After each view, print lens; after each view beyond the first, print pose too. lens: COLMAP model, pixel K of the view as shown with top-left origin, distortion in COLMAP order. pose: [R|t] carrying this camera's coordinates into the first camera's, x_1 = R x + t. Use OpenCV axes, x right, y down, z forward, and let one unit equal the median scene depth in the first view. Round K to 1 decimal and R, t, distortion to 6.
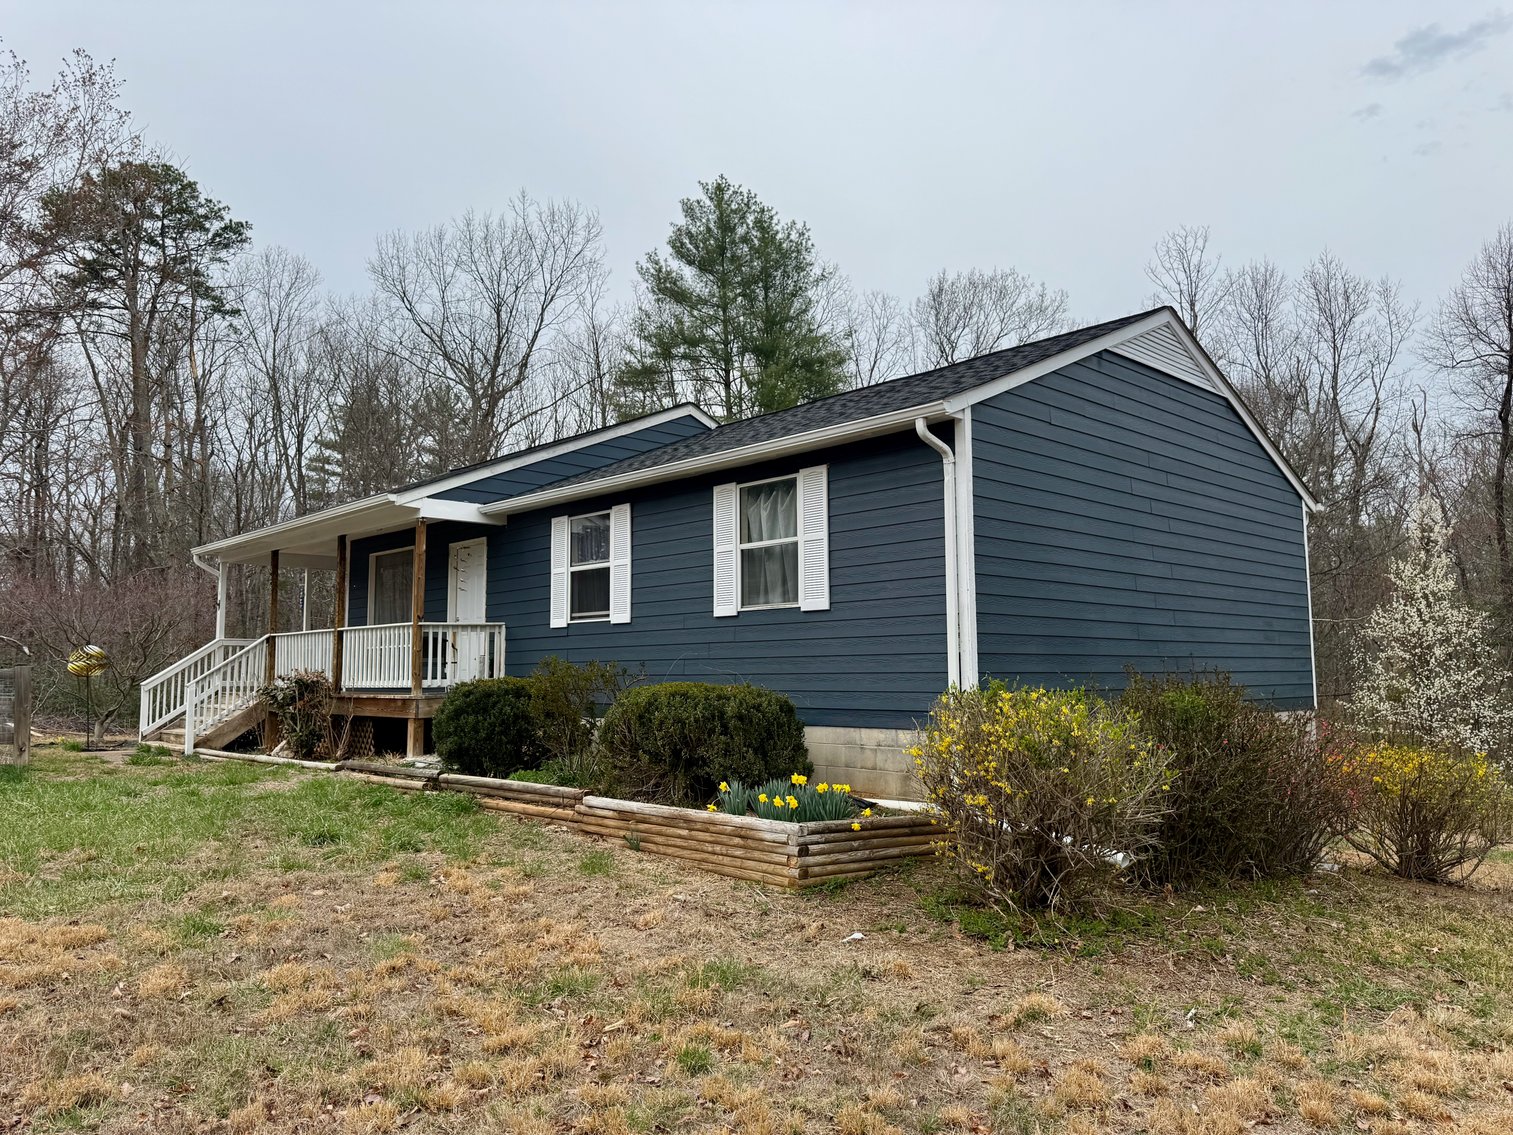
lens RADIAL K [[1064.9, 0, 765.6], [0, 1064.9, 564.8], [0, 0, 1]] dist [0.062213, -0.077291]
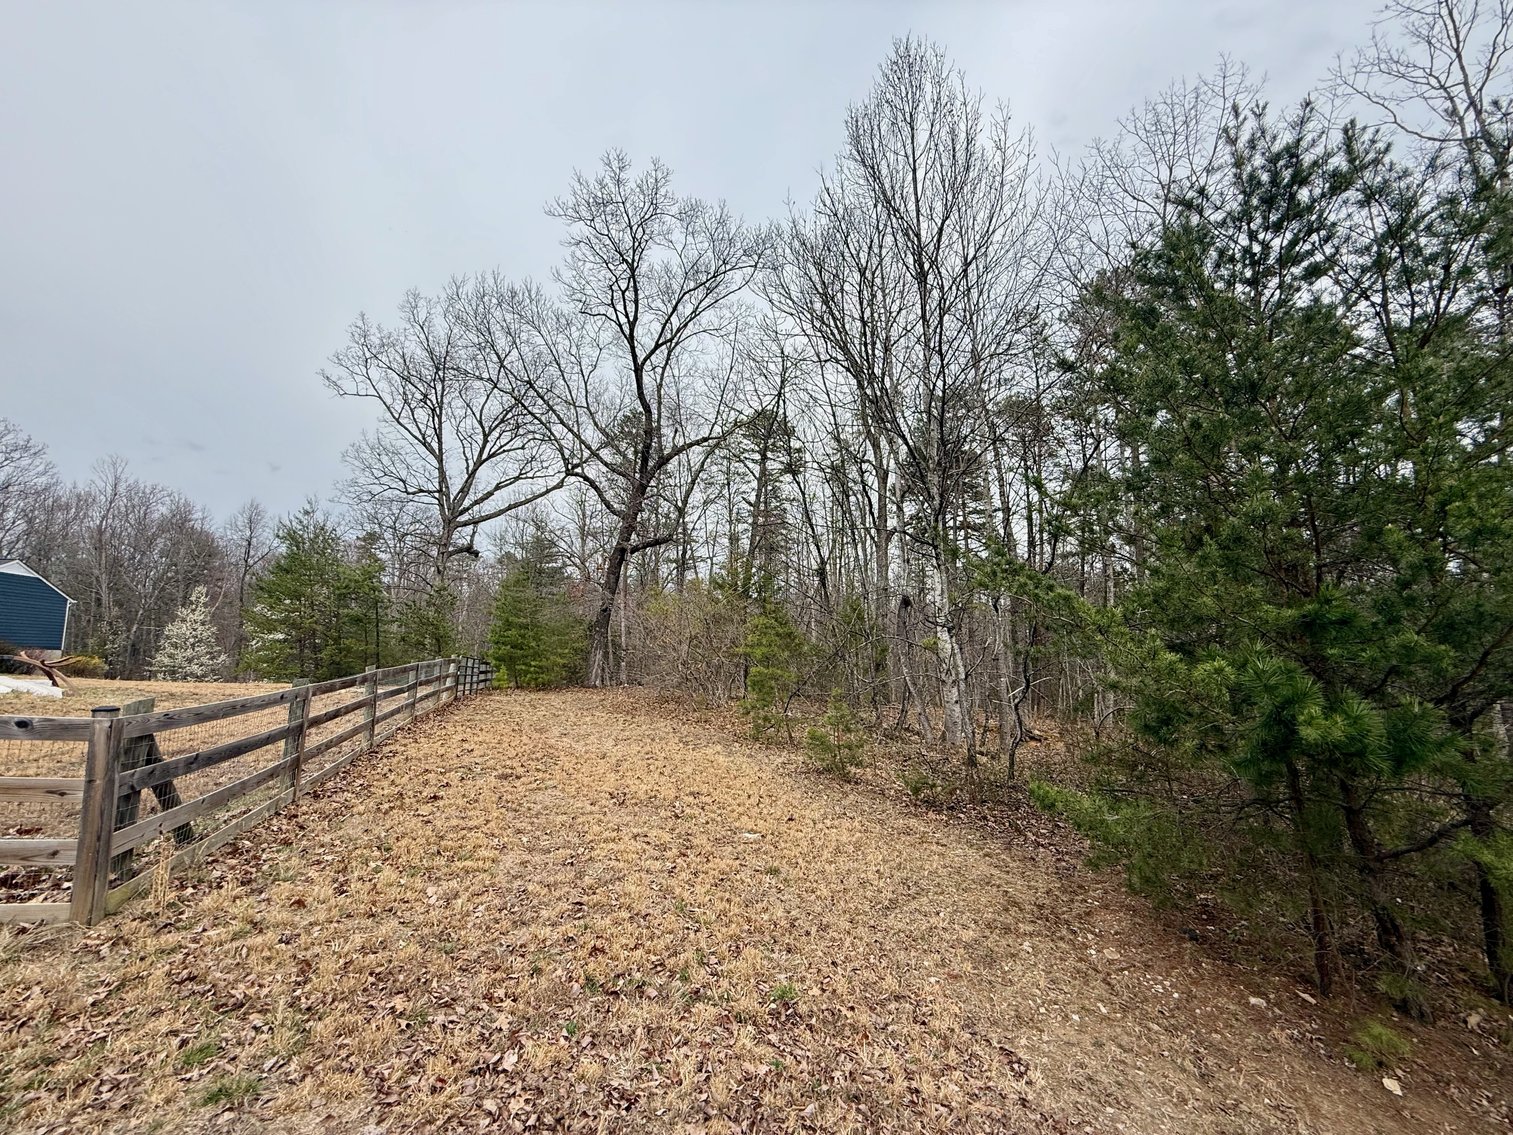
lens RADIAL K [[603.1, 0, 752.1], [0, 603.1, 564.0], [0, 0, 1]] dist [0.000557, 0.000318]
pose [[0.431026, 0.125416, 0.893581, -0.592485], [-0.074205, 0.991866, -0.103417, -0.191394], [-0.899283, -0.021733, 0.436827, -2.994629]]
